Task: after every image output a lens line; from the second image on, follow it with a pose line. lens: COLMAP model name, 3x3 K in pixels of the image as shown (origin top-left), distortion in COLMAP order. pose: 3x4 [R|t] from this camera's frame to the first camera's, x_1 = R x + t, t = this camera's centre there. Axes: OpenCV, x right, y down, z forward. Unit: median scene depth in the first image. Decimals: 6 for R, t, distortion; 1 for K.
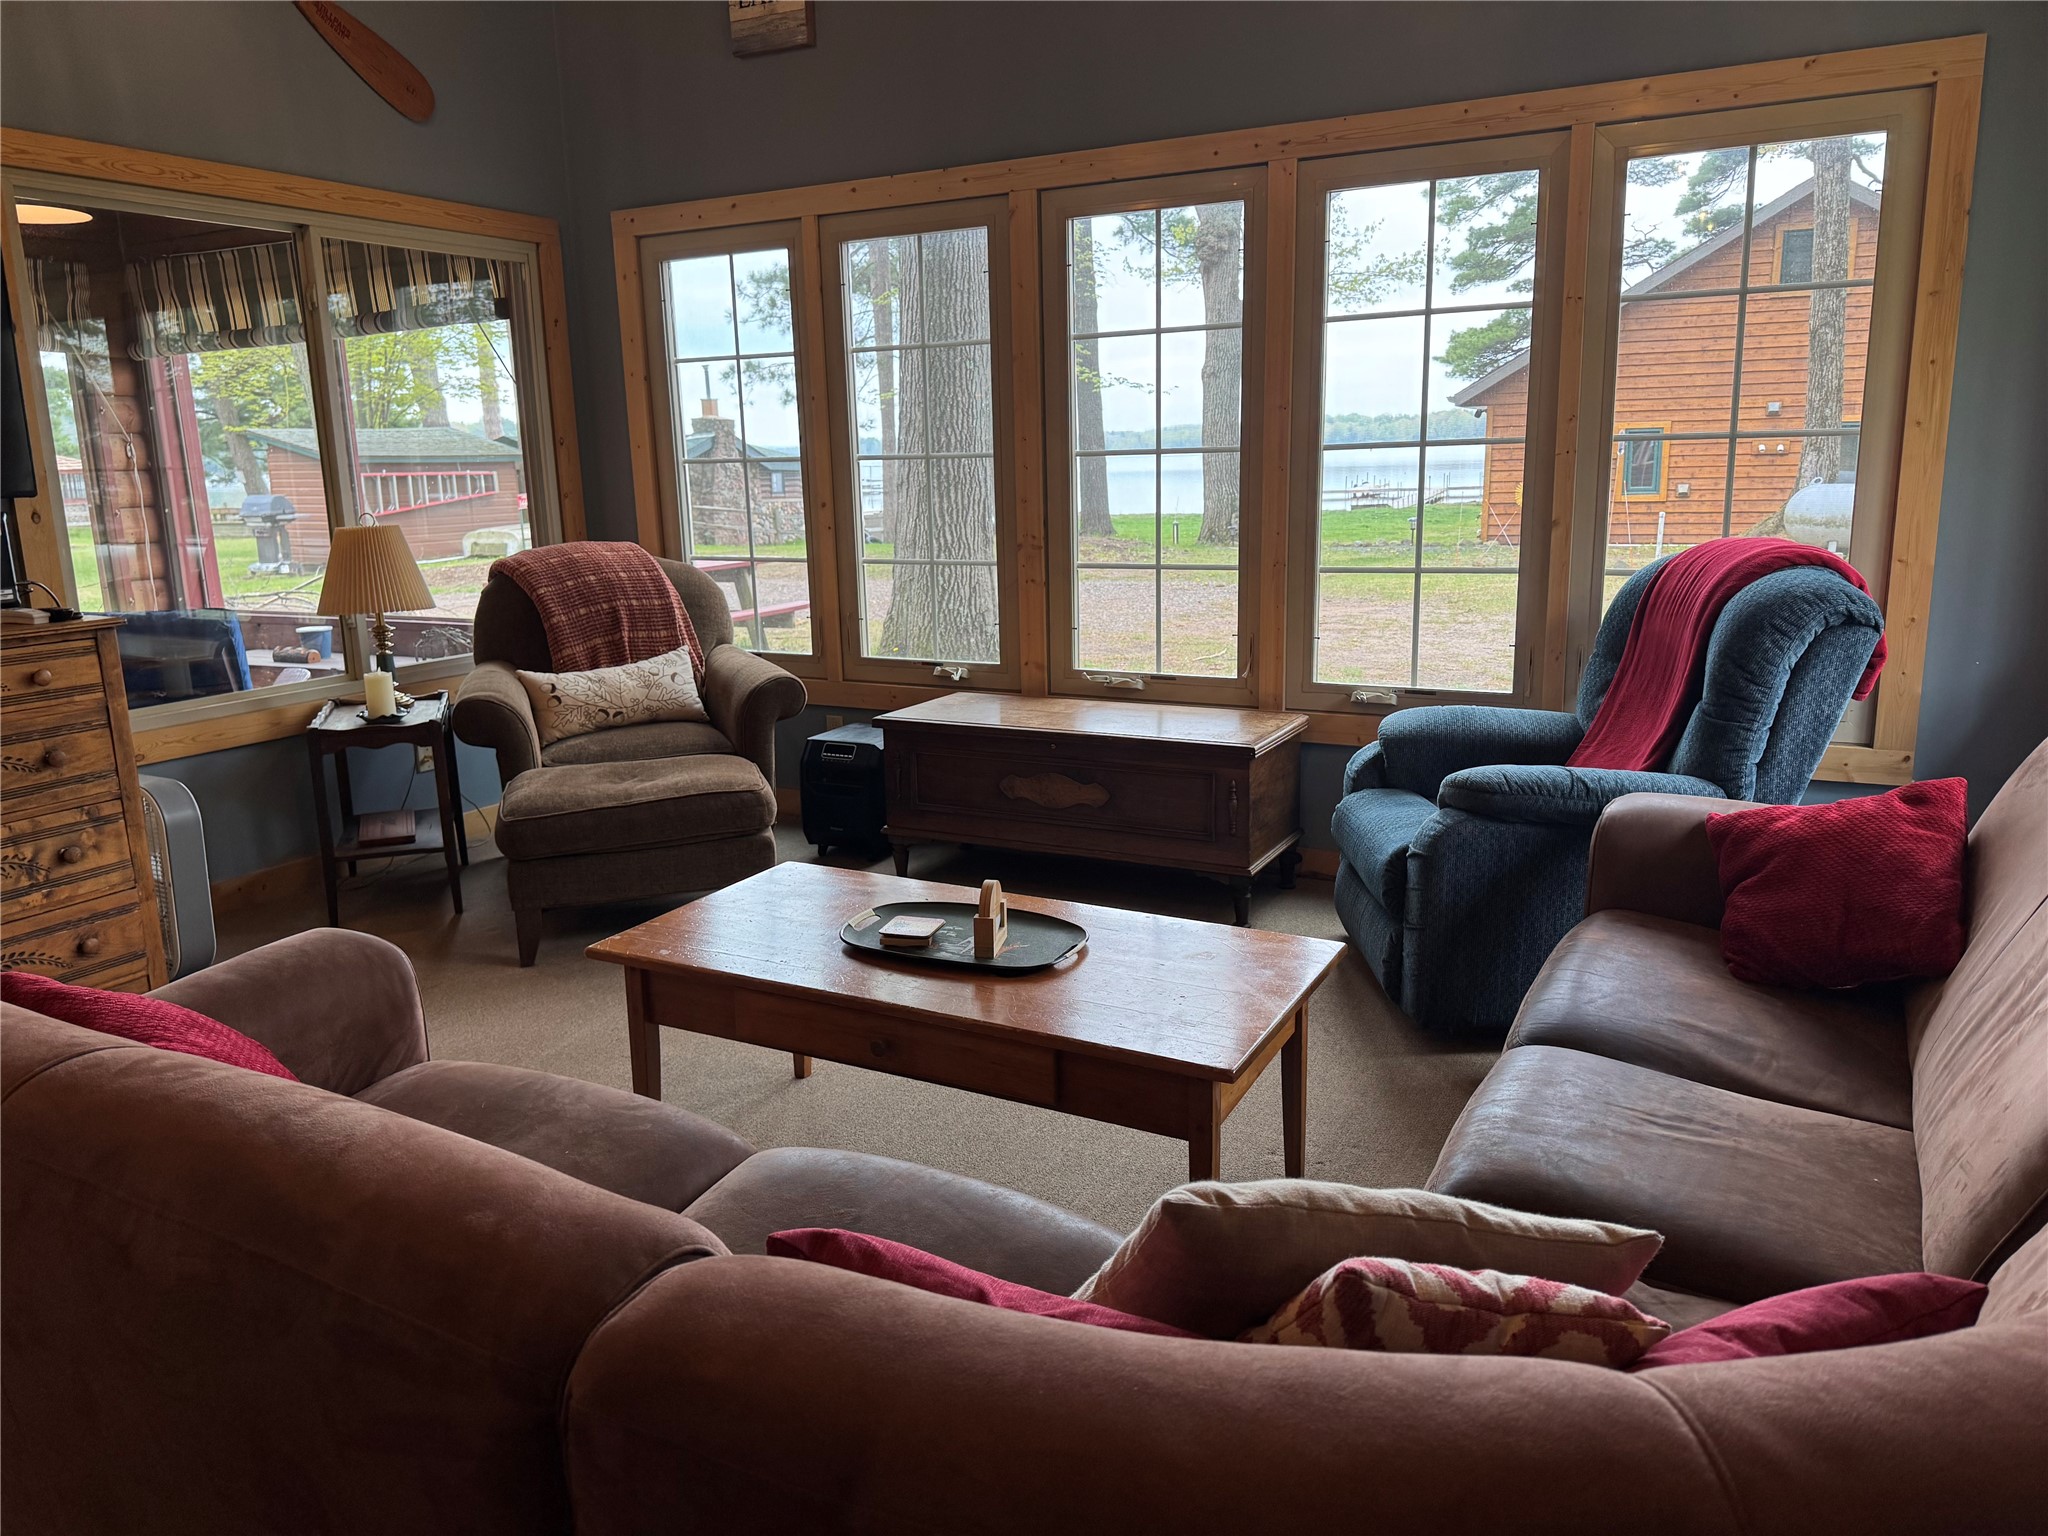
lens RADIAL K [[1454.7, 0, 1025.9], [0, 1454.7, 756.4], [0, 0, 1]] dist [0.064727, -0.081272]
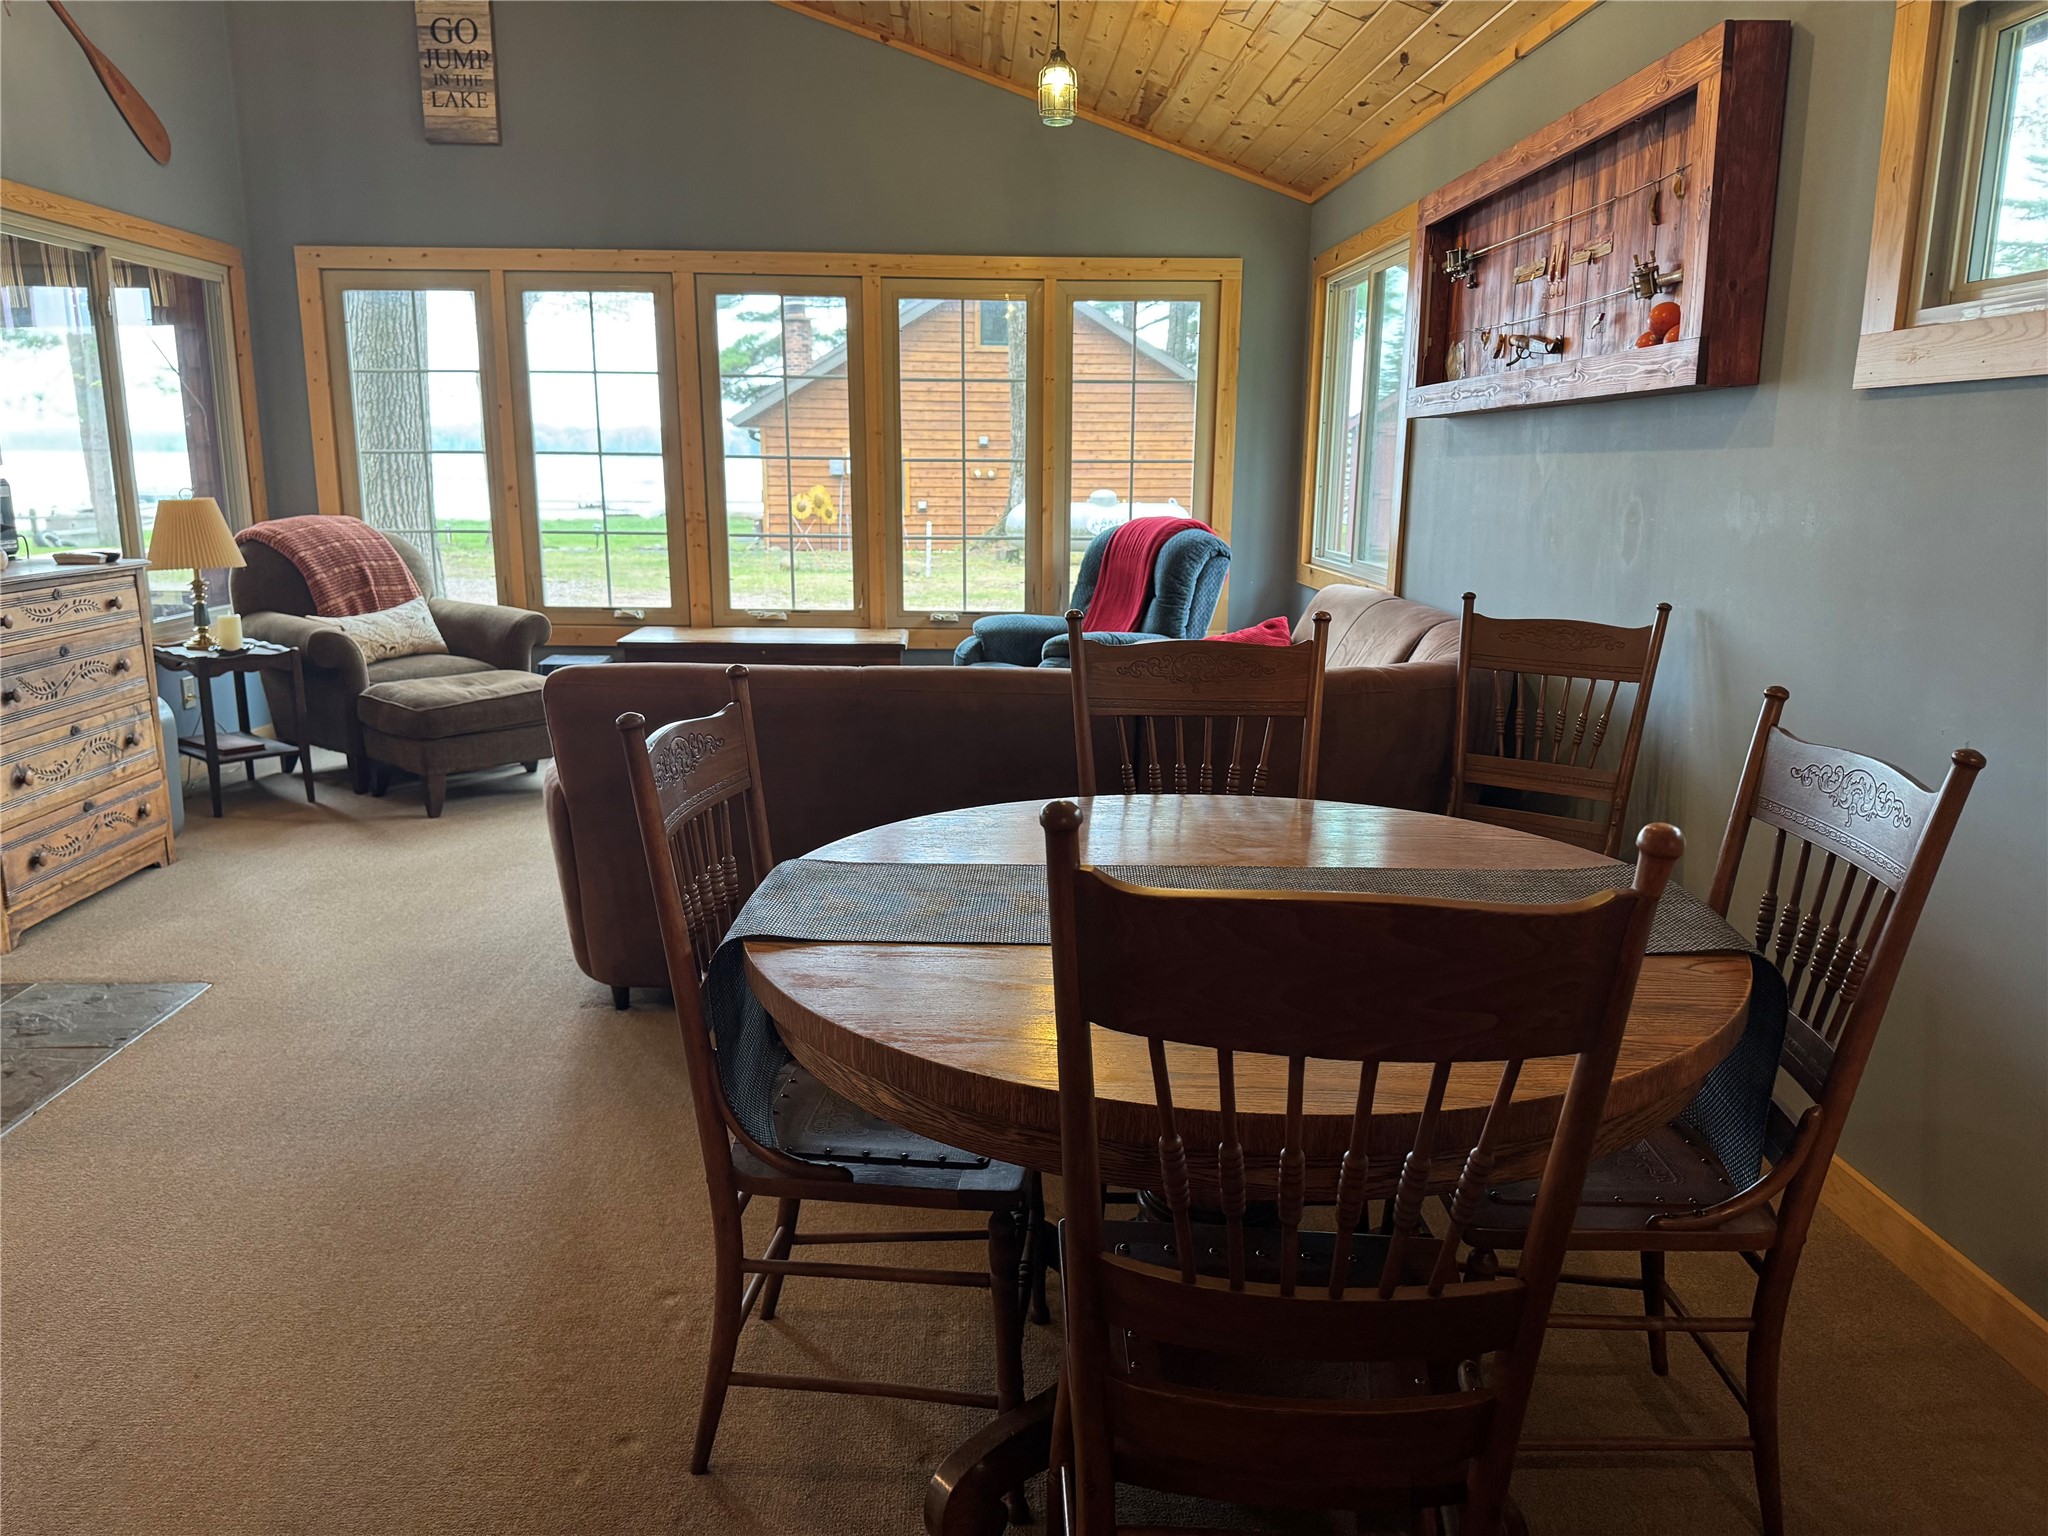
lens RADIAL K [[1457.6, 0, 1024.2], [0, 1457.6, 773.7], [0, 0, 1]] dist [0.049199, -0.055319]
pose [[0.866376, -0.074971, 0.493734, -0.447202], [0.074519, 0.997006, 0.020630, 0.096008], [-0.493802, 0.018920, 0.869369, -0.395953]]
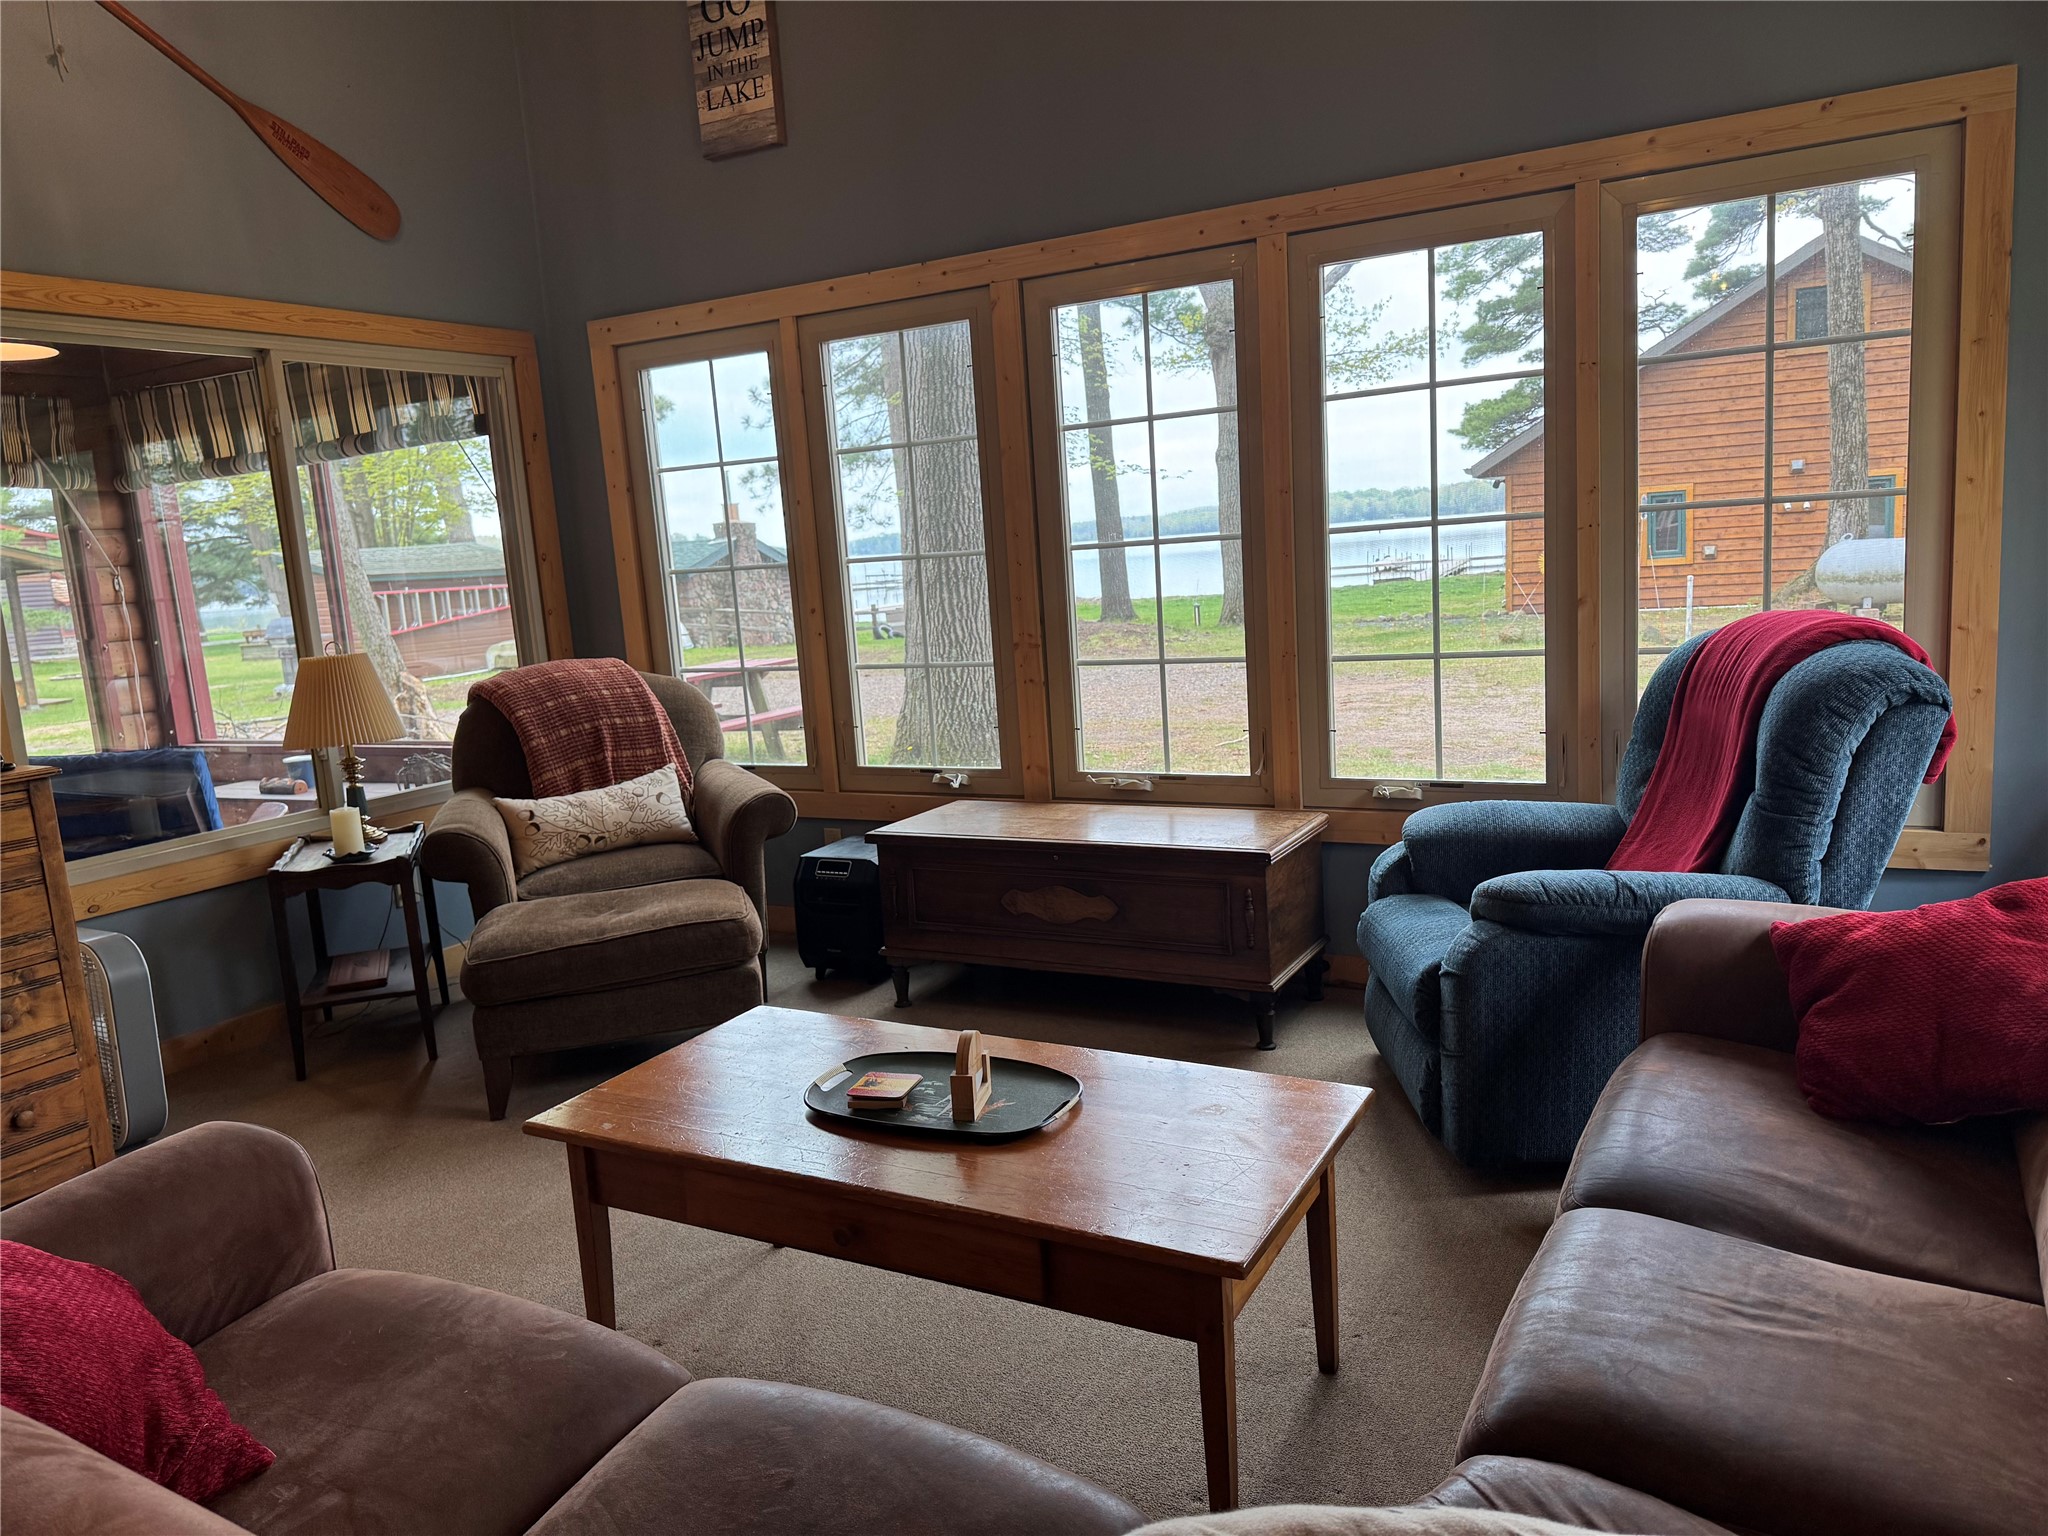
lens RADIAL K [[1457.6, 0, 1024.2], [0, 1457.6, 773.7], [0, 0, 1]] dist [0.049199, -0.055319]
pose [[0.998971, -0.039334, -0.022559, 0.019857], [0.038225, 0.998132, -0.047657, -0.015774], [0.024392, 0.046746, 0.998609, 0.054104]]
